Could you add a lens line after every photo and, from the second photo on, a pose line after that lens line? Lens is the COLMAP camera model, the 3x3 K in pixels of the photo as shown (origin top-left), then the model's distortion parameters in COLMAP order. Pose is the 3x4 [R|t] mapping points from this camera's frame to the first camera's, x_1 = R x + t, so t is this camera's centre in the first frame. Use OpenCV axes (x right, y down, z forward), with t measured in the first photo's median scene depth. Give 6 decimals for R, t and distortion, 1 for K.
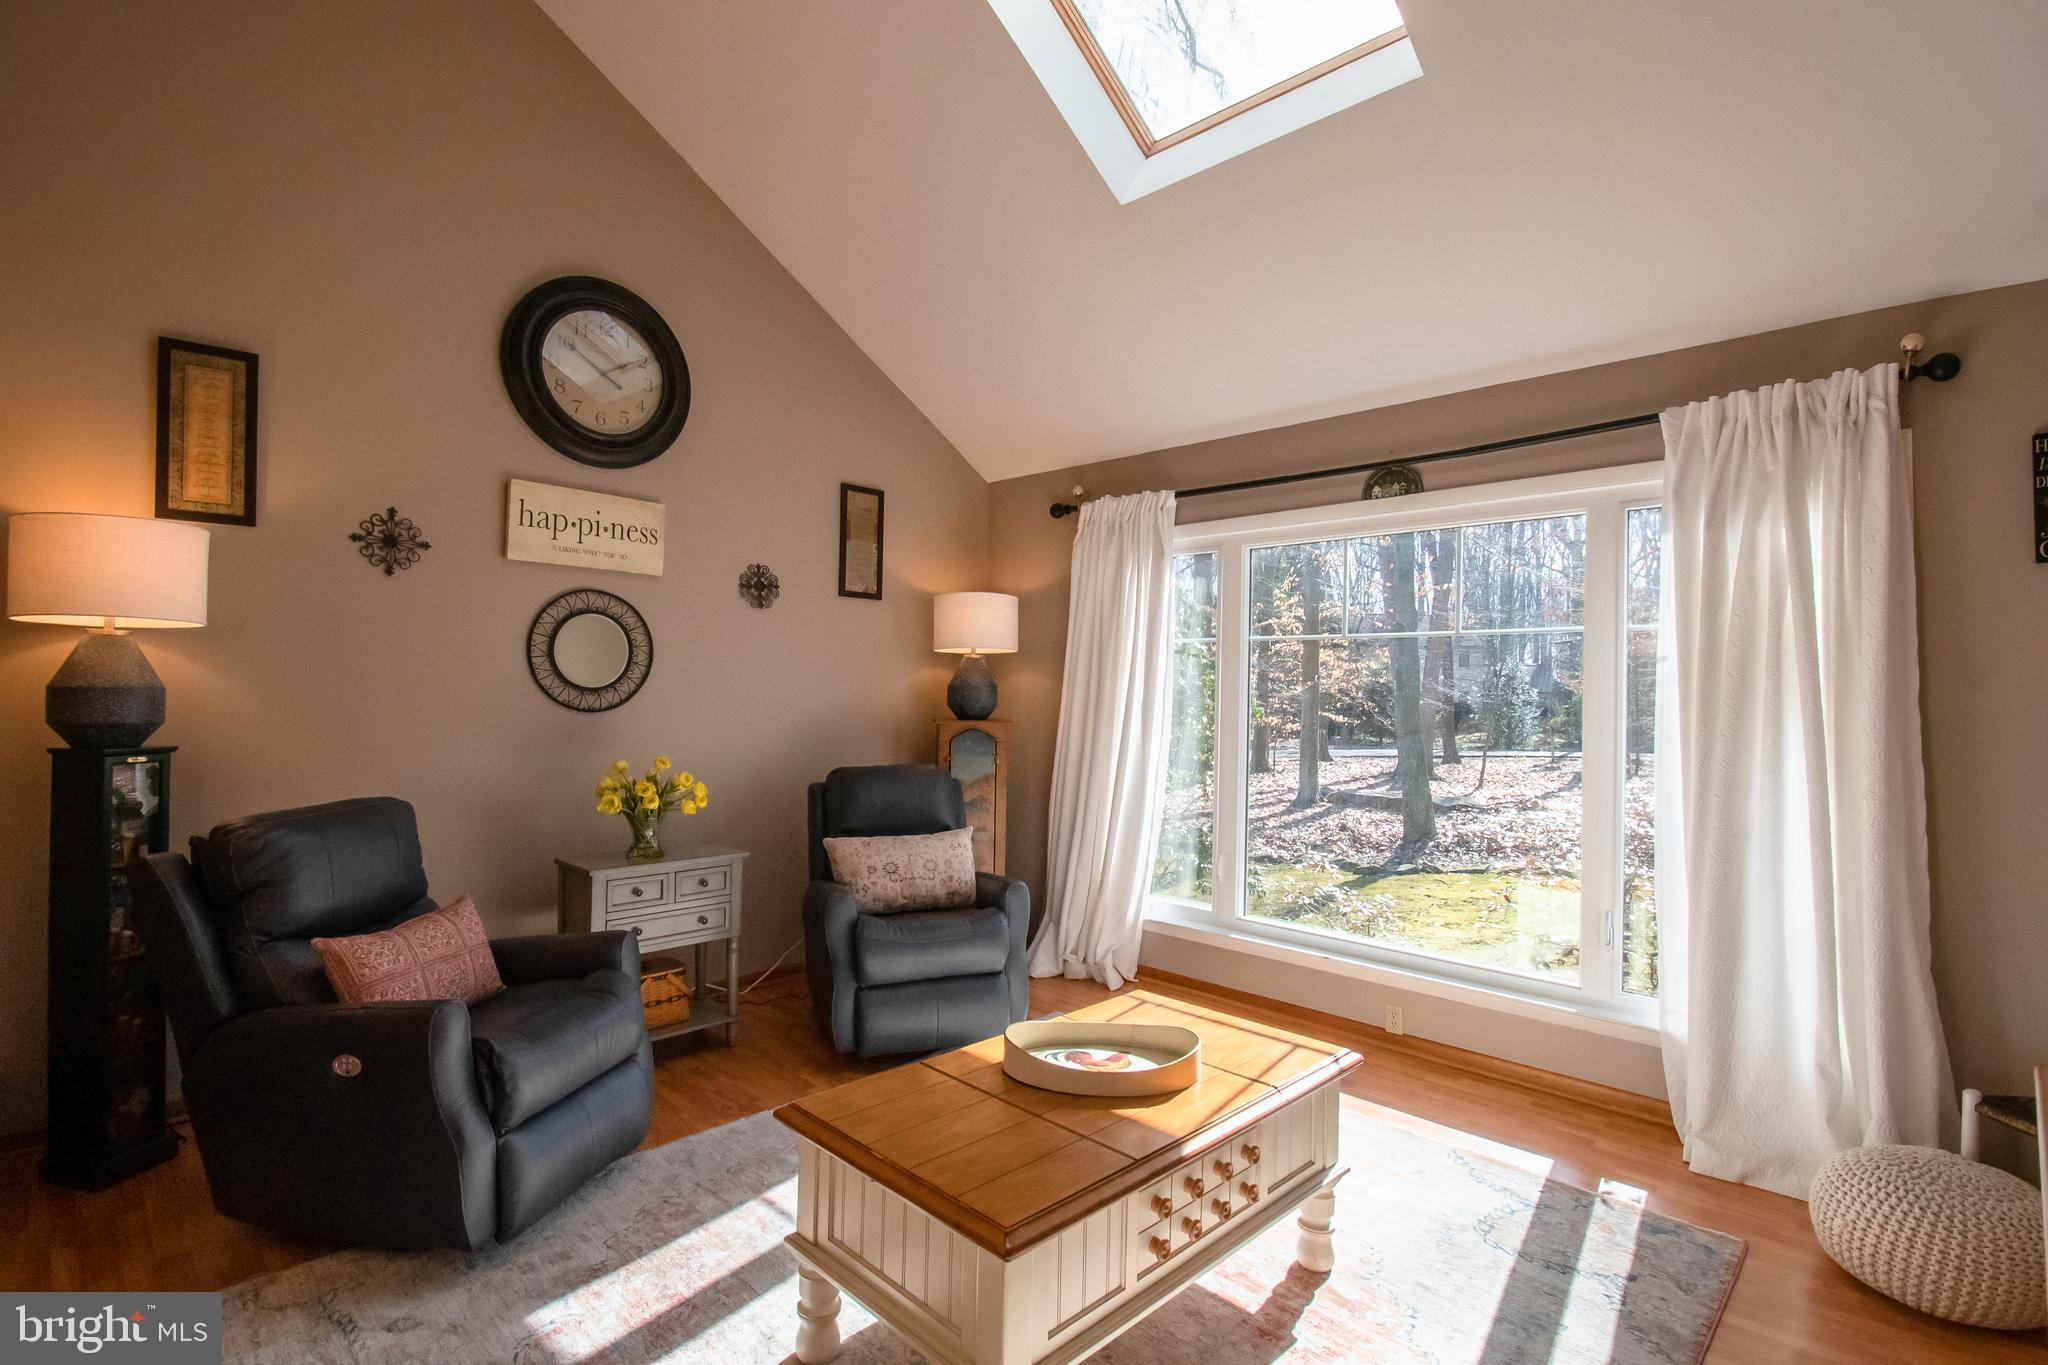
lens RADIAL K [[968.7, 0, 1024.2], [0, 968.7, 685.9], [0, 0, 1]] dist [-0.001809, -0.000627]
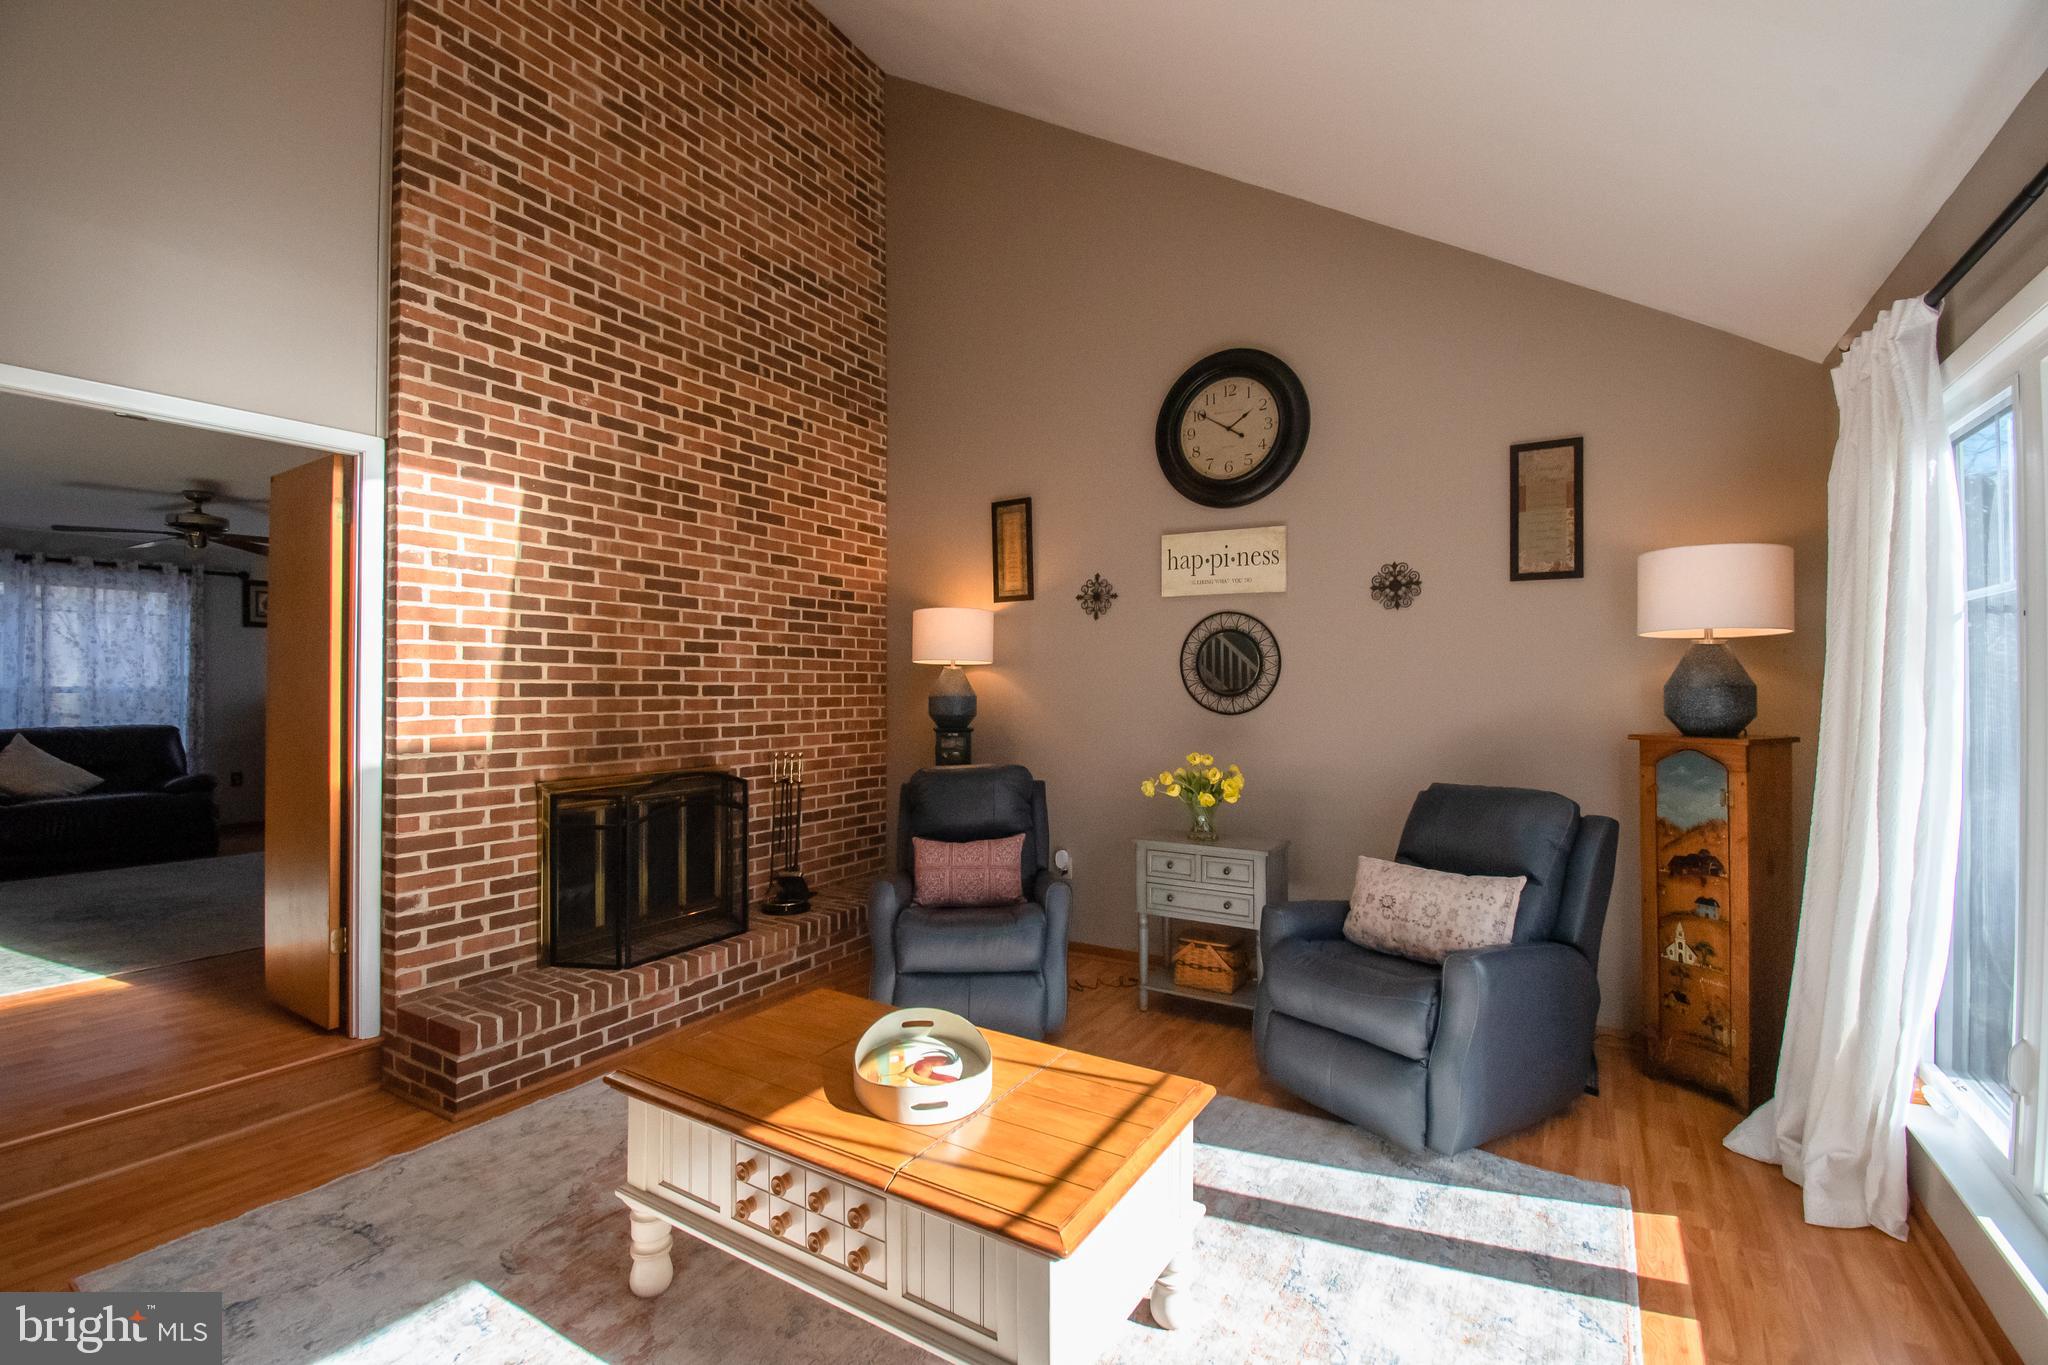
lens RADIAL K [[896.6, 0, 1025.3], [0, 896.6, 685.8], [0, 0, 1]] dist [-0.001481, -0.000141]
pose [[0.227328, -0.020380, -0.973605, 0.556916], [0.007513, 0.999788, -0.019174, 0.010303], [0.973789, -0.002956, 0.227433, 0.501945]]
